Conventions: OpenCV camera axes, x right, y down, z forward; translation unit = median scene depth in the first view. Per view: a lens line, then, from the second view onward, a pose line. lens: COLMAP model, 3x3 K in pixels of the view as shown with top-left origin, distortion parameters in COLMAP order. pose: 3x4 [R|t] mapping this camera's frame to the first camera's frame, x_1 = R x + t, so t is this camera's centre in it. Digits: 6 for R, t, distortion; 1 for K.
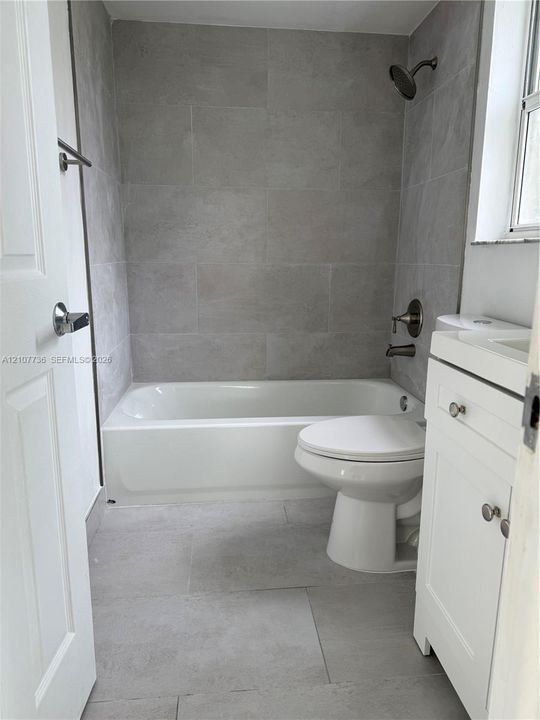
lens RADIAL K [[524.5, 0, 270.8], [0, 524.5, 360.8], [0, 0, 1]] dist [0.082064, -0.082529]
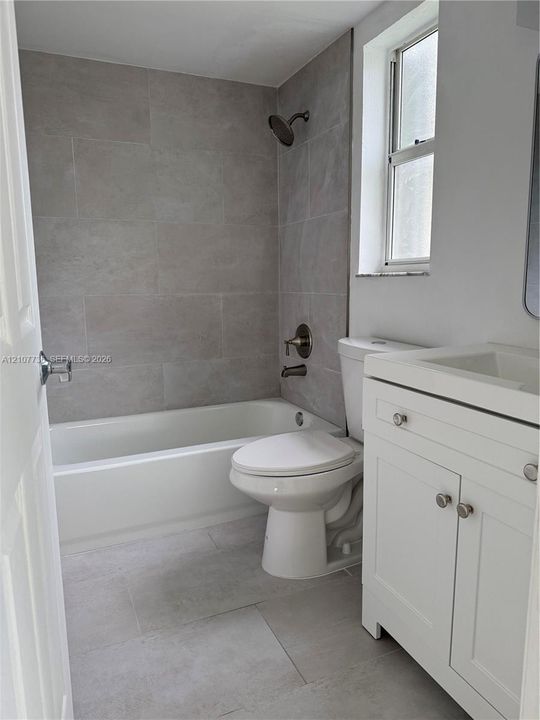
lens RADIAL K [[524.5, 0, 275.8], [0, 524.5, 362.9], [0, 0, 1]] dist [0.082064, -0.082529]
pose [[0.949210, -0.069644, 0.306838, -0.137245], [0.081108, 0.996398, -0.024753, -0.013877], [-0.304009, 0.048383, 0.951440, -0.026000]]
